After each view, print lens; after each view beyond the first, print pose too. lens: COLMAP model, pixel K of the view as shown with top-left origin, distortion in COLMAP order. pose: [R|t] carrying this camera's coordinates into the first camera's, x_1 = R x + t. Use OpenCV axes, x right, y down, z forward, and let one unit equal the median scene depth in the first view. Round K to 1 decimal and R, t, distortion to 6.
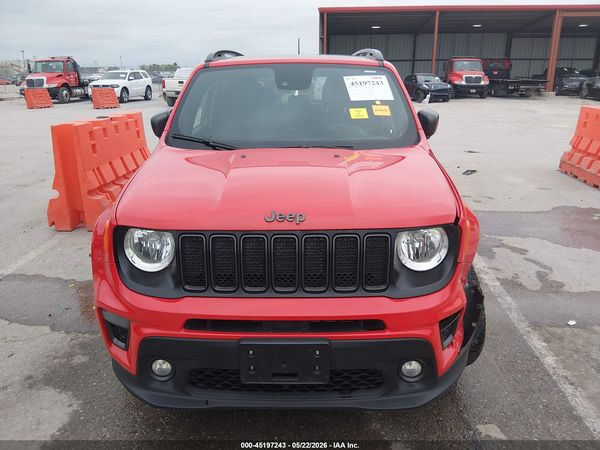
lens RADIAL K [[458.6, 0, 304.8], [0, 458.6, 212.7], [0, 0, 1]] dist [0.091018, -0.160548]
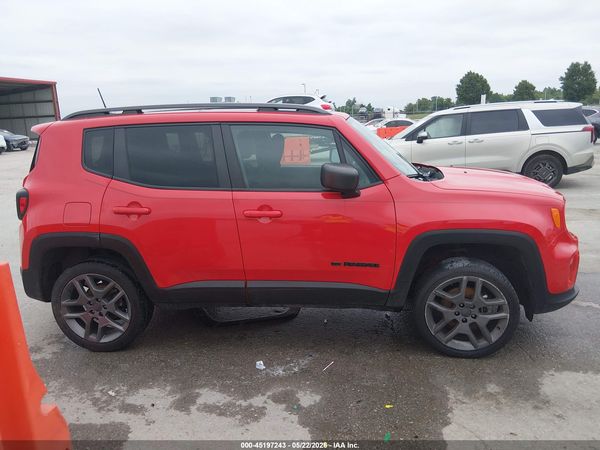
lens RADIAL K [[458.6, 0, 304.8], [0, 458.6, 212.7], [0, 0, 1]] dist [0.091018, -0.160548]
pose [[0.086190, -0.198557, 0.976292, -1.377942], [0.319247, 0.933770, 0.161725, -0.336633], [-0.943744, 0.297740, 0.143870, 1.065479]]
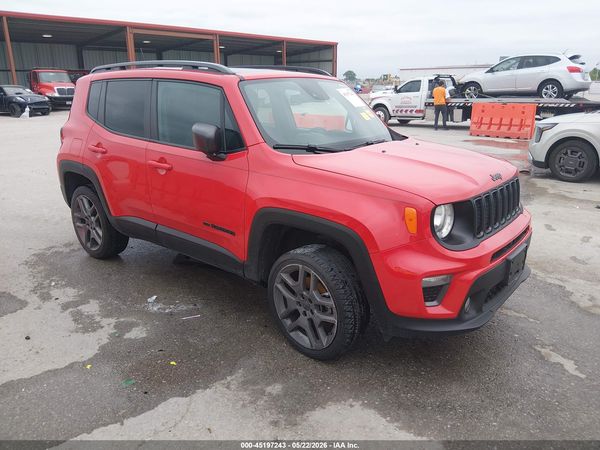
lens RADIAL K [[458.6, 0, 304.8], [0, 458.6, 212.7], [0, 0, 1]] dist [0.091018, -0.160548]
pose [[0.628695, -0.204209, 0.750361, -1.014091], [0.221254, 0.971999, 0.079148, -0.086024], [-0.745513, 0.116261, 0.656273, 0.280433]]
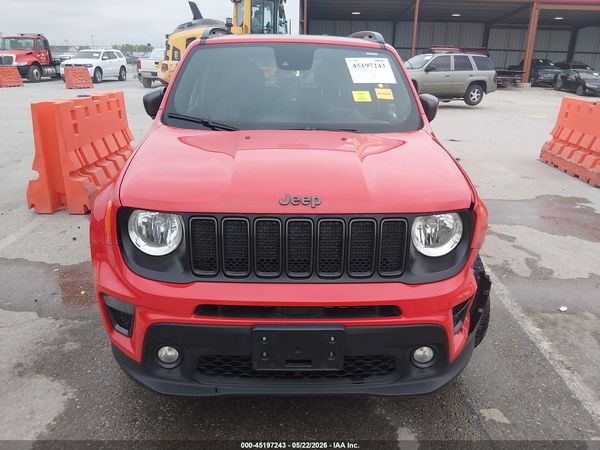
lens RADIAL K [[458.6, 0, 304.8], [0, 458.6, 212.7], [0, 0, 1]] dist [0.091018, -0.160548]
pose [[0.998544, 0.011128, 0.052790, -0.051331], [-0.012650, 0.999511, 0.028580, 0.005050], [-0.052446, -0.029206, 0.998197, 0.020158]]
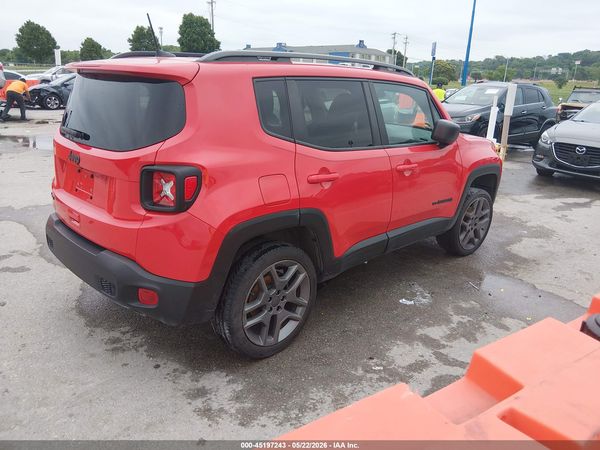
lens RADIAL K [[458.6, 0, 304.8], [0, 458.6, 212.7], [0, 0, 1]] dist [0.091018, -0.160548]
pose [[-0.716050, -0.218576, 0.662945, -0.959495], [0.166015, 0.869139, 0.465872, -0.686333], [-0.678020, 0.443646, -0.586060, 2.239342]]
